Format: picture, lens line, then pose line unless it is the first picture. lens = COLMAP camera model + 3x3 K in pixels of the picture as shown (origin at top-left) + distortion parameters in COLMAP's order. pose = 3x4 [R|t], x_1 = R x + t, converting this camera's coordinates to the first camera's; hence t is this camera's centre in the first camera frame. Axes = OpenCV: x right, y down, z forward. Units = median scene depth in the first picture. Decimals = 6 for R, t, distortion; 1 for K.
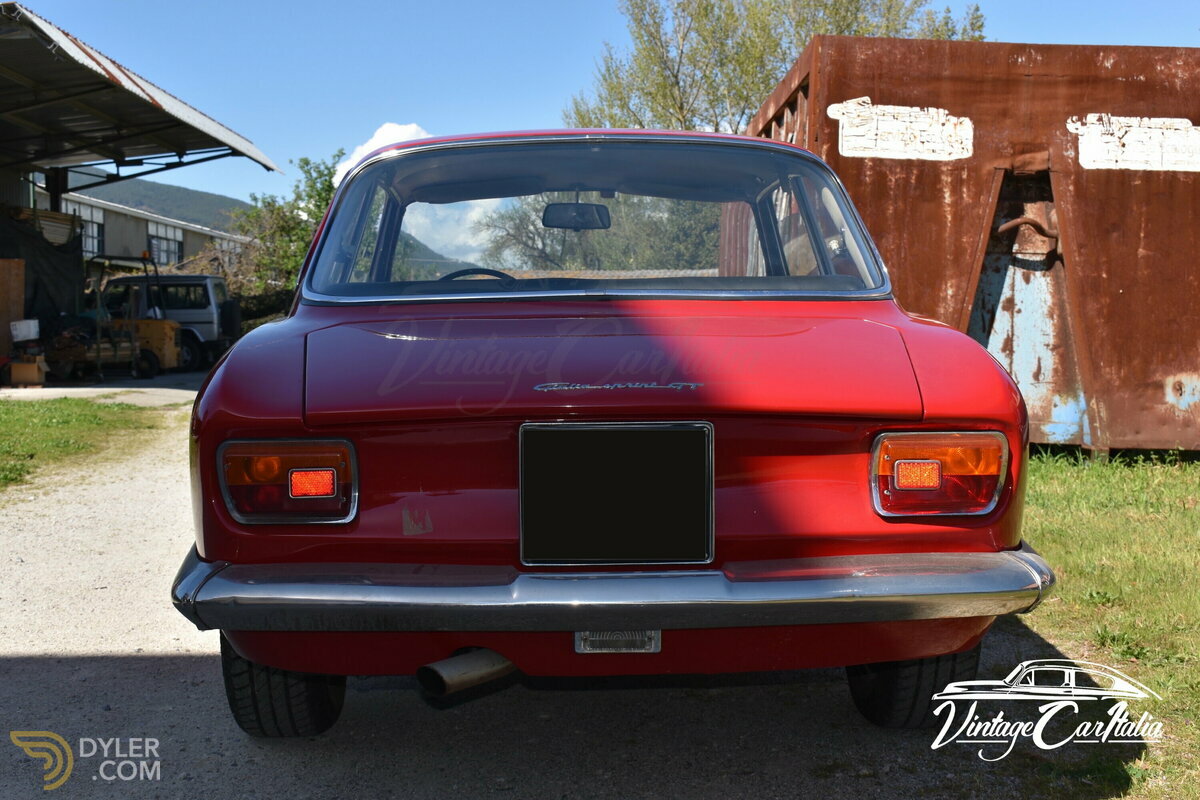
lens RADIAL K [[1596.2, 0, 603.0], [0, 1596.2, 406.6], [0, 0, 1]] dist [-0.003237, 0.000000]
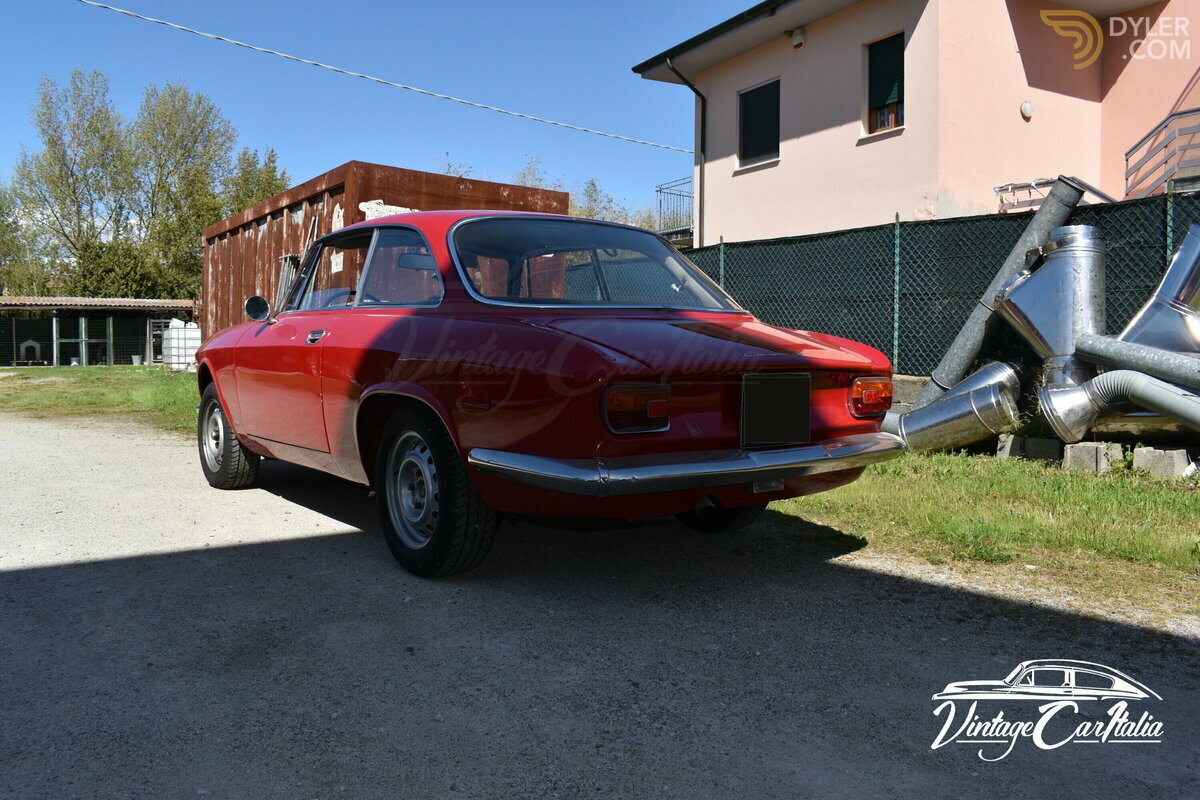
lens RADIAL K [[952.3, 0, 590.9], [0, 952.3, 388.4], [0, 0, 1]] dist [-0.110001, 0.025219]
pose [[0.835921, -0.012427, 0.548710, -0.200539], [0.011821, 0.999919, 0.004637, 0.004988], [-0.548723, 0.002610, 0.836000, 0.036807]]
